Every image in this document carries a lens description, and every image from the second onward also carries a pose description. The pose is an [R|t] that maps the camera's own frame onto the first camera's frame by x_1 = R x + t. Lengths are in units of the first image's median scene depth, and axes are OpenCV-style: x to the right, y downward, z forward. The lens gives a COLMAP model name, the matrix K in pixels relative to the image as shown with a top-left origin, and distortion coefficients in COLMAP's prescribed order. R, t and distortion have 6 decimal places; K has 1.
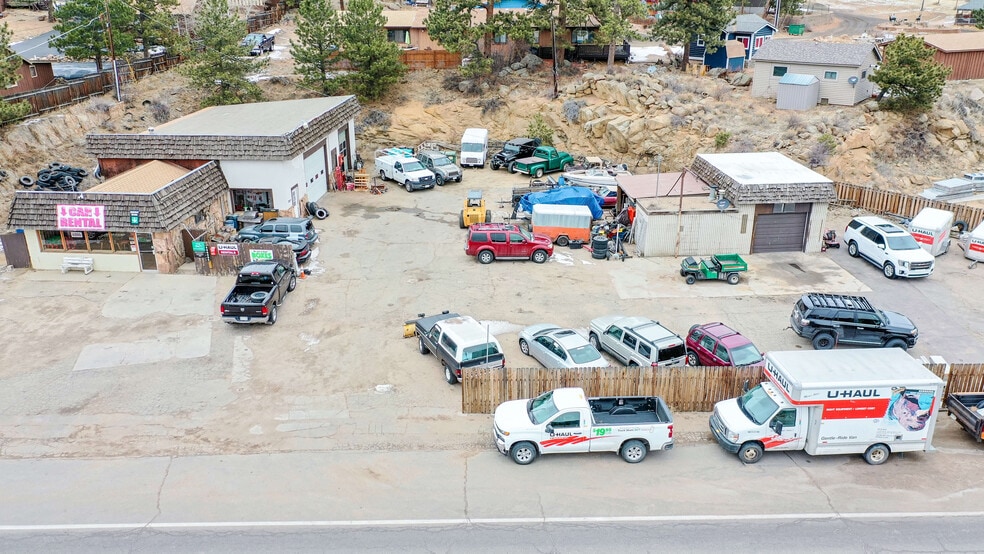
lens RADIAL K [[780.6, 0, 492.0], [0, 780.6, 277.0], [0, 0, 1]] dist [-0.000158, -0.001337]
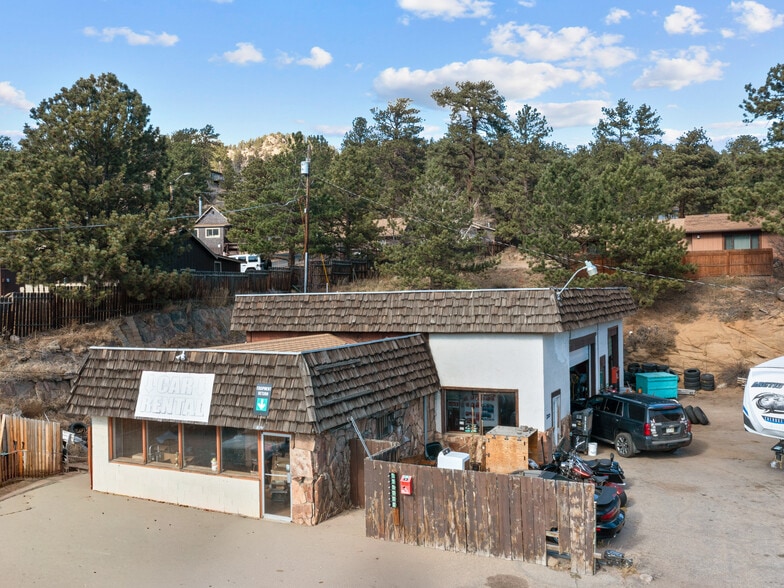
lens RADIAL K [[736.1, 0, 359.8], [0, 736.1, 295.3], [0, 0, 1]] dist [-0.010073, -0.004729]
pose [[0.921860, -0.011448, -0.387354, -0.211914], [-0.127381, 0.935069, -0.330787, 0.007448], [0.365990, 0.354281, 0.860544, 0.575158]]
